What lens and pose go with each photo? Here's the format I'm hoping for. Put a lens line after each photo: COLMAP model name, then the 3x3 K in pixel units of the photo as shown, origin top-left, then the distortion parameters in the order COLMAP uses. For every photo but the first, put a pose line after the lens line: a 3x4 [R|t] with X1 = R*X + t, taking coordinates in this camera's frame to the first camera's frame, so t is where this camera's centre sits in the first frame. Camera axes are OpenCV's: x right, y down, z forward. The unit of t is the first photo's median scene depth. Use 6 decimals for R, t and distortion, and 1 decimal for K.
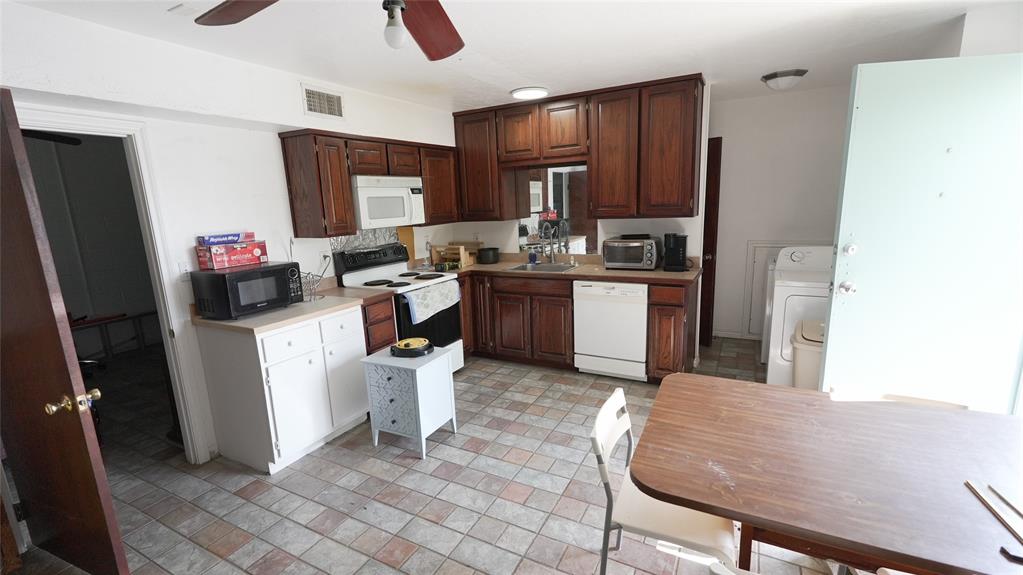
lens RADIAL K [[446.7, 0, 510.0], [0, 446.7, 288.8], [0, 0, 1]] dist [-0.000525, -0.000275]
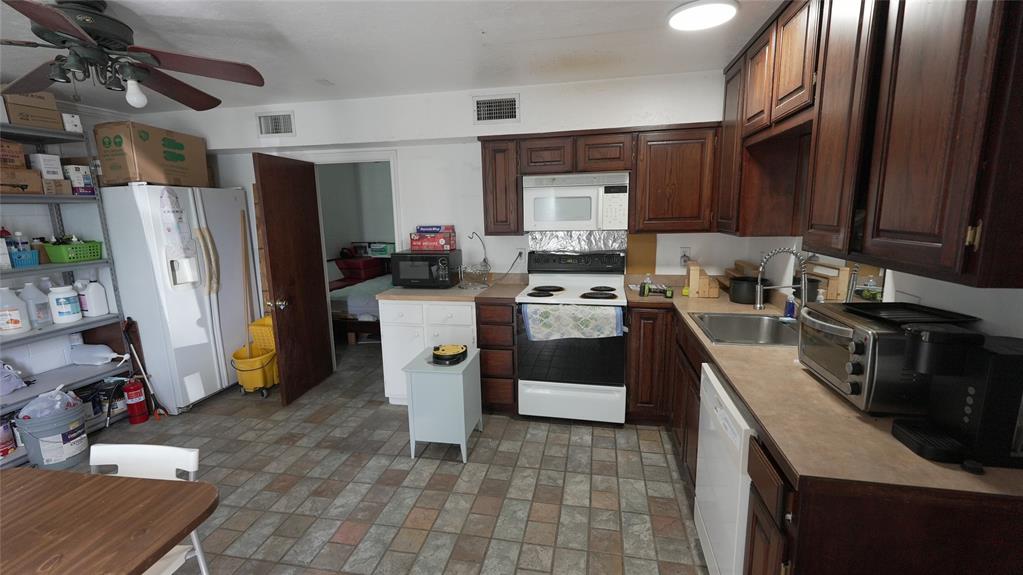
lens RADIAL K [[446.7, 0, 512.0], [0, 446.7, 288.5], [0, 0, 1]] dist [-0.000525, -0.000275]
pose [[0.297303, 0.201169, -0.933350, 0.637921], [-0.180786, 0.971729, 0.151855, -0.163088], [0.937511, 0.123589, 0.325266, 0.711439]]
